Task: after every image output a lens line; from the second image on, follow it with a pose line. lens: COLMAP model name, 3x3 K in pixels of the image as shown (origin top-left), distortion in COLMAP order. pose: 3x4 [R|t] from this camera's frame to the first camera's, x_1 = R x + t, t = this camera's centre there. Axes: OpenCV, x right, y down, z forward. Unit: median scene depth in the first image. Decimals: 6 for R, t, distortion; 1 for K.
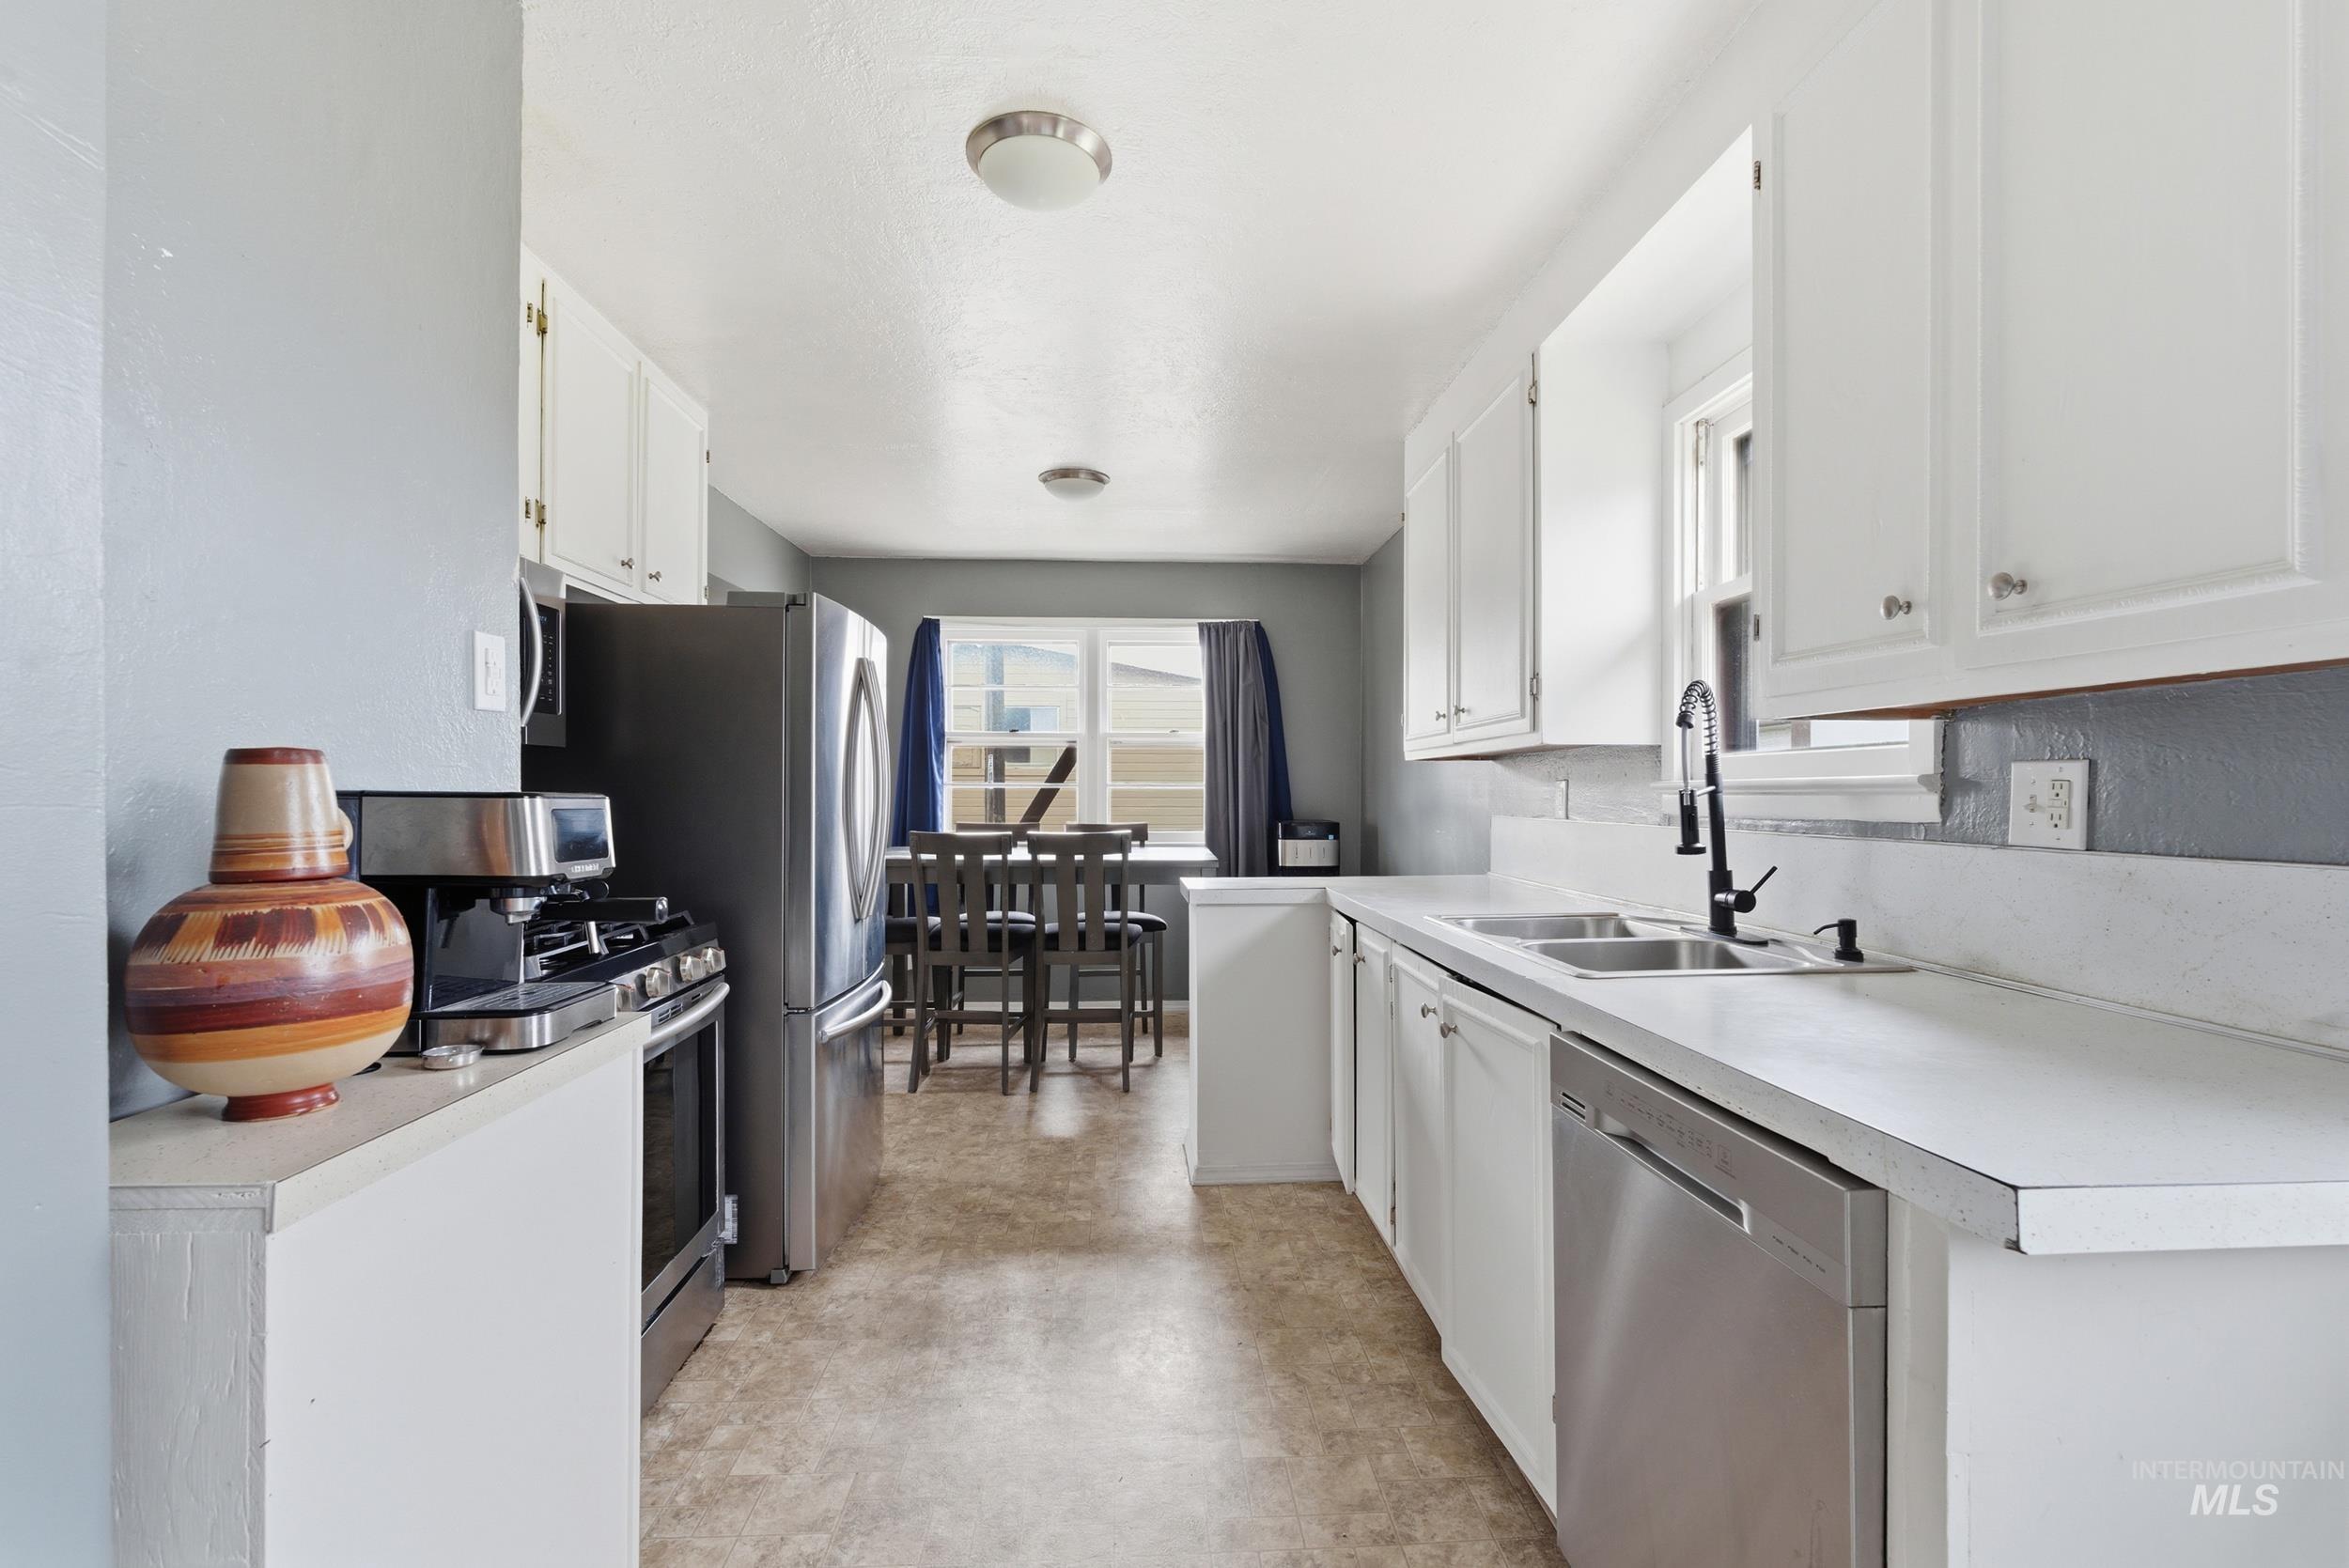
lens RADIAL K [[1033.6, 0, 1176.0], [0, 1033.6, 792.3], [0, 0, 1]] dist [-0.002210, 0.000119]
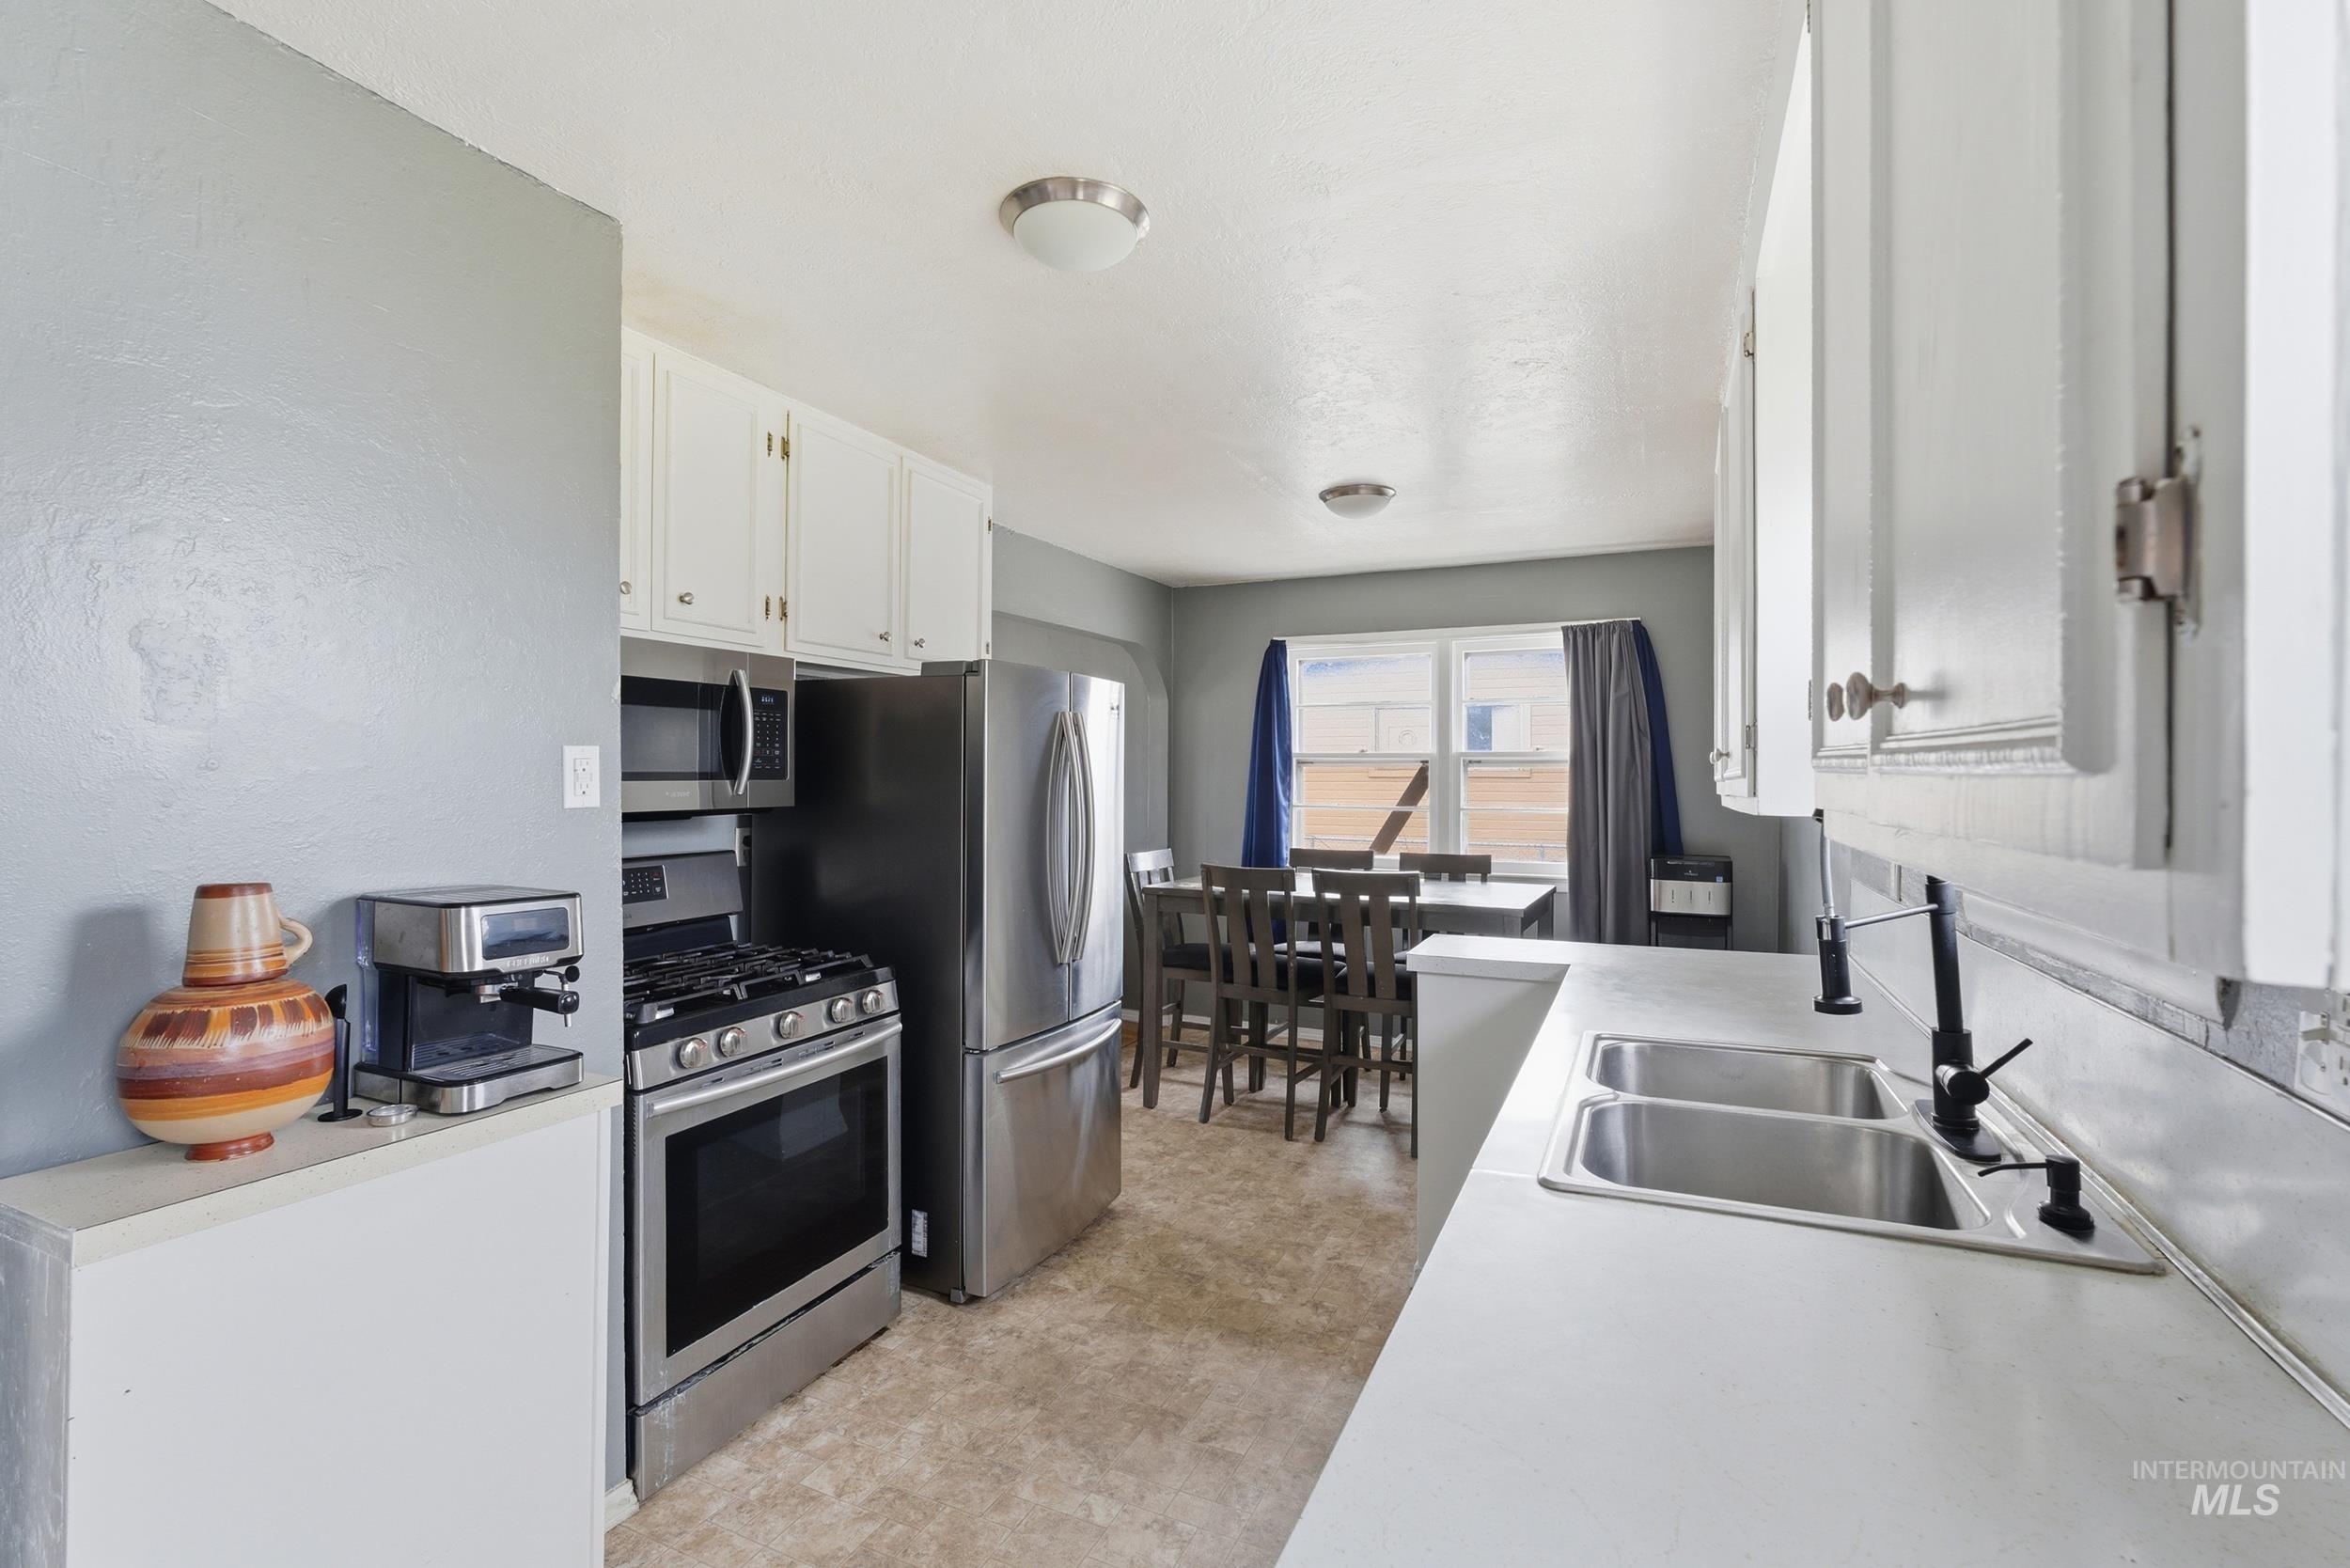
lens RADIAL K [[1048.9, 0, 1188.2], [0, 1048.9, 775.0], [0, 0, 1]] dist [-0.002612, 0.000061]
pose [[0.885844, 0.002168, -0.463977, 0.288132], [-0.004766, 0.999979, -0.004428, -0.060799], [0.463958, 0.006134, 0.885836, 0.120507]]
